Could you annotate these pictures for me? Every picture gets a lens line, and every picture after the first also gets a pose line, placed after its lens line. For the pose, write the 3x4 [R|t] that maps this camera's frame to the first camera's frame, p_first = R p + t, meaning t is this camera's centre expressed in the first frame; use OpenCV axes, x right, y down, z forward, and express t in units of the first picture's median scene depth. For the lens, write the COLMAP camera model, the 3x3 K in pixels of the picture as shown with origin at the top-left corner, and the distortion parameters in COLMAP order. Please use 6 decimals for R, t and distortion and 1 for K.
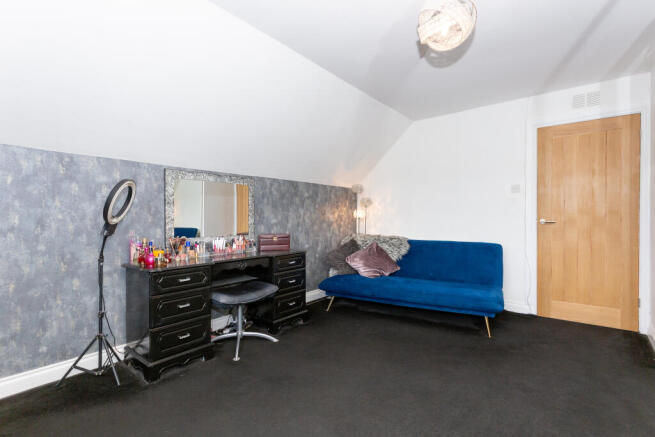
lens RADIAL K [[313.1, 0, 332.8], [0, 313.1, 218.3], [0, 0, 1]] dist [-0.002722, 0.001513]
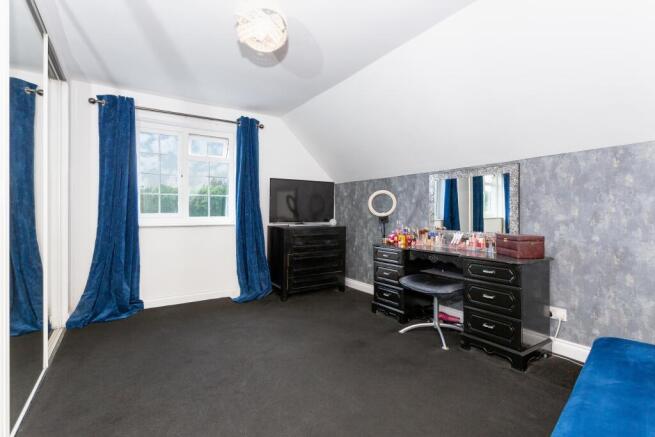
lens RADIAL K [[313.1, 0, 342.9], [0, 313.1, 213.0], [0, 0, 1]] dist [-0.002722, 0.001513]
pose [[-0.290697, 0.005978, -0.956797, 0.386676], [0.003830, 0.999980, 0.005084, -0.004000], [0.956808, -0.002187, -0.290714, 0.493585]]
